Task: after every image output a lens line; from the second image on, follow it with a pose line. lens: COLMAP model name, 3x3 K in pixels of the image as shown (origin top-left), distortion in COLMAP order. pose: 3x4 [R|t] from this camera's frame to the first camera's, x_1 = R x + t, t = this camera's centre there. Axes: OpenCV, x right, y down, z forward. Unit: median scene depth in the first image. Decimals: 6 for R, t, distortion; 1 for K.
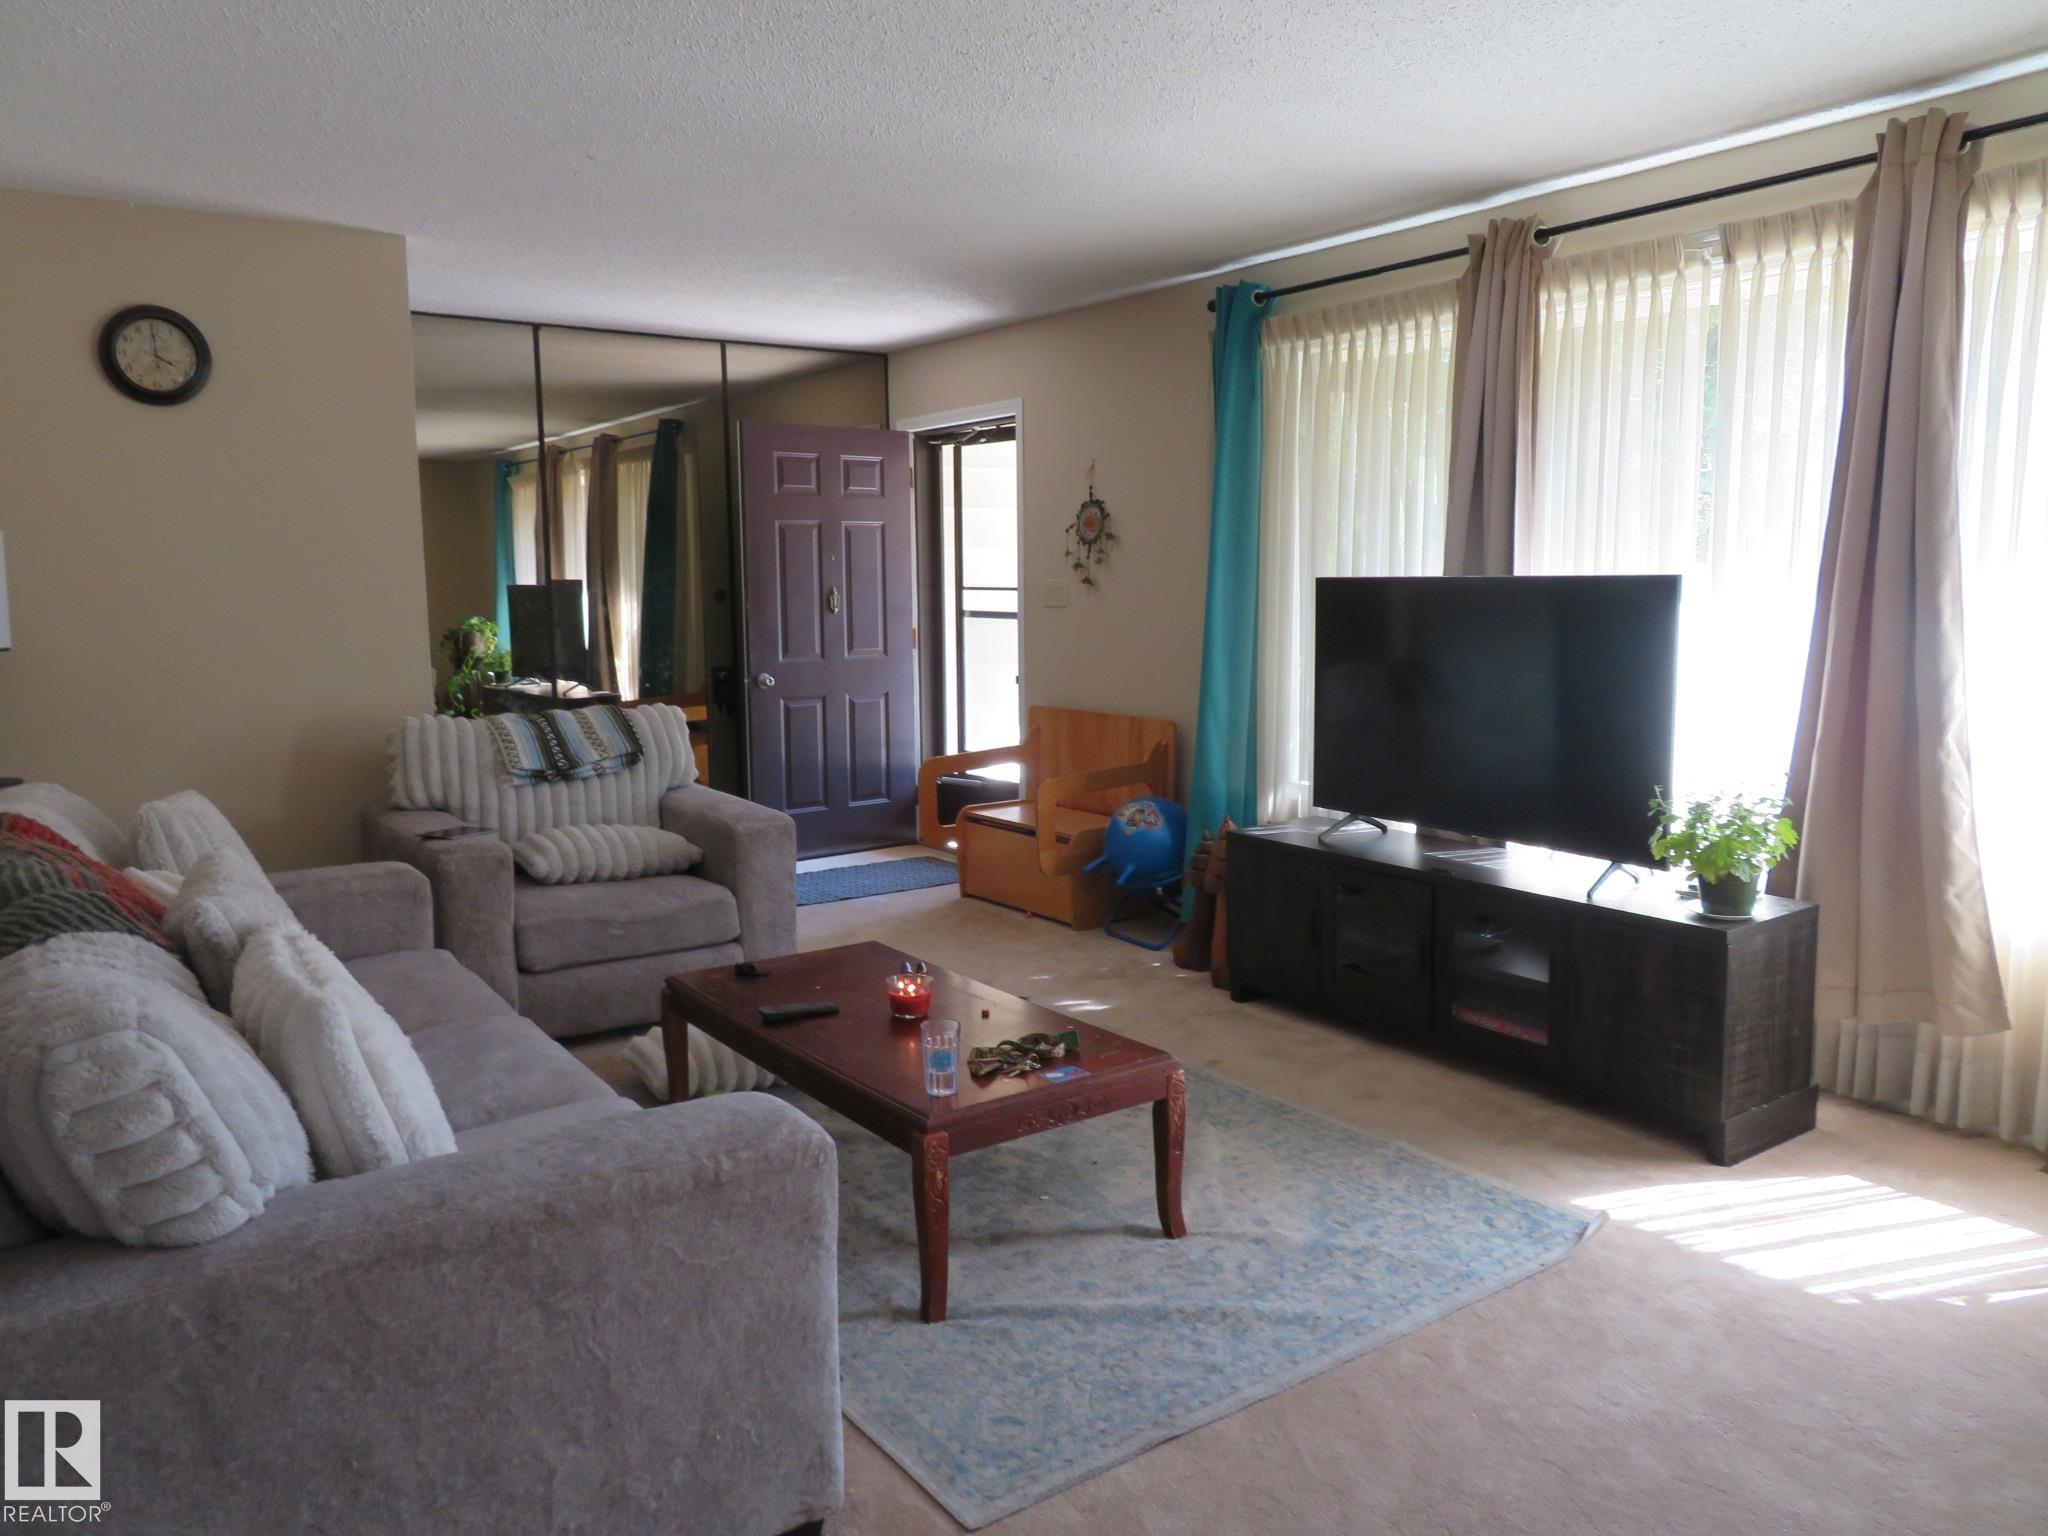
lens RADIAL K [[1484.8, 0, 1028.4], [0, 1484.8, 764.0], [0, 0, 1]] dist [-0.026990, 0.010285]
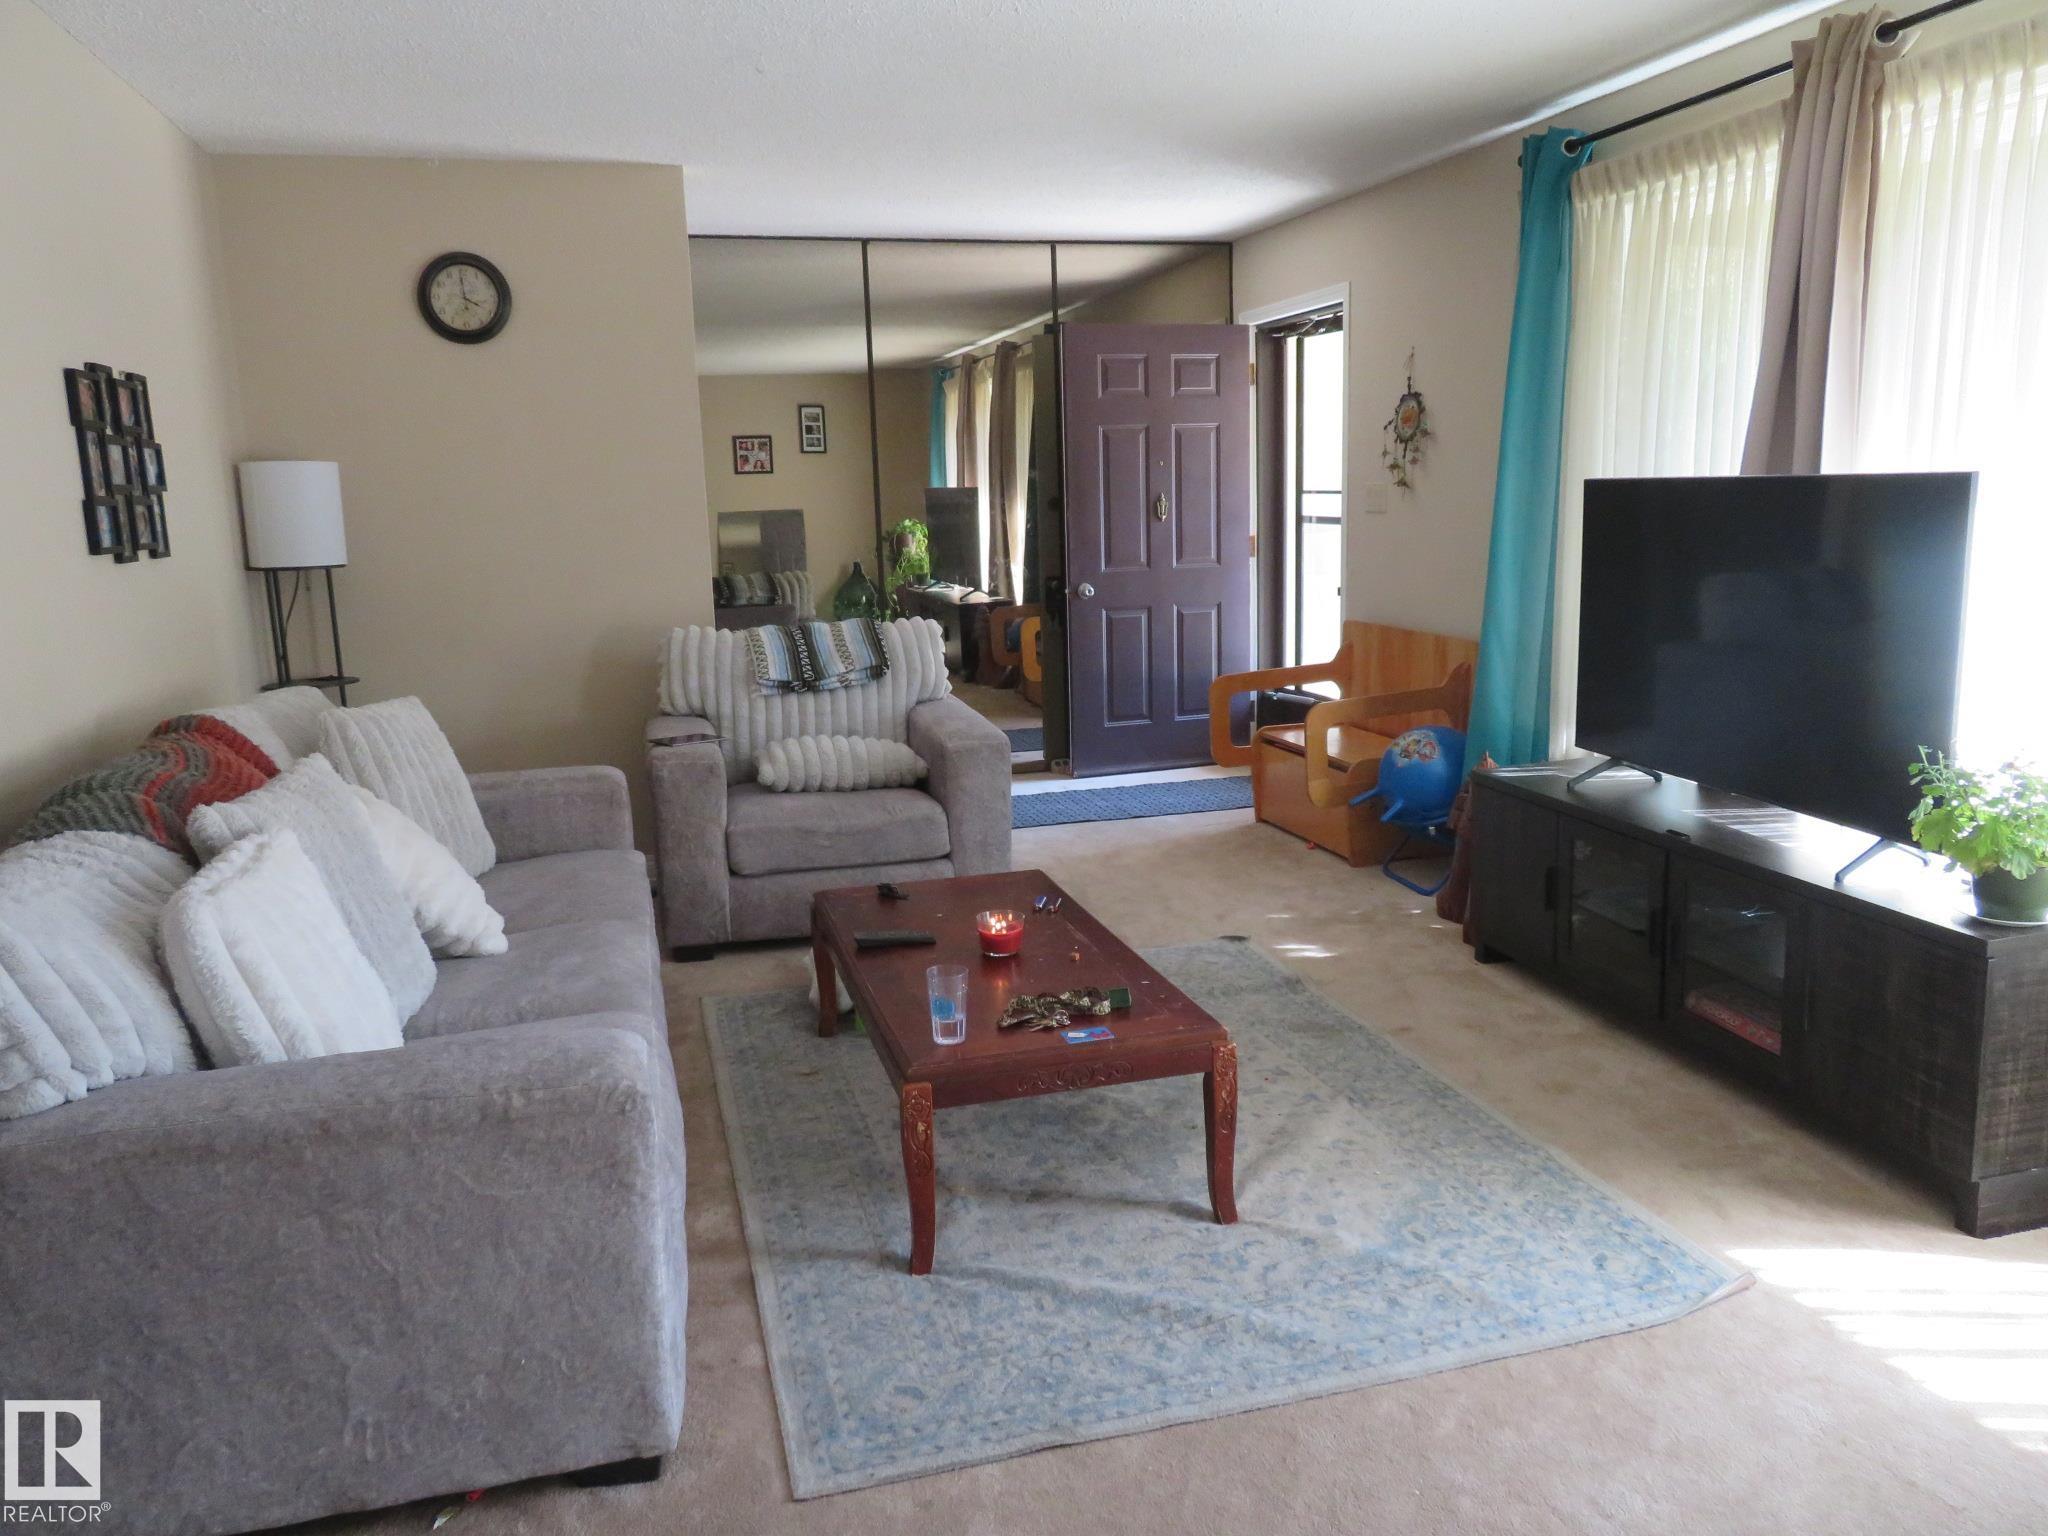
lens RADIAL K [[1484.8, 0, 1015.9], [0, 1484.8, 770.4], [0, 0, 1]] dist [-0.026990, 0.010285]
pose [[0.935716, 0.047368, -0.349559, 0.215965], [-0.022238, 0.996893, 0.075559, -0.017797], [0.352052, -0.062928, 0.933863, 0.092824]]
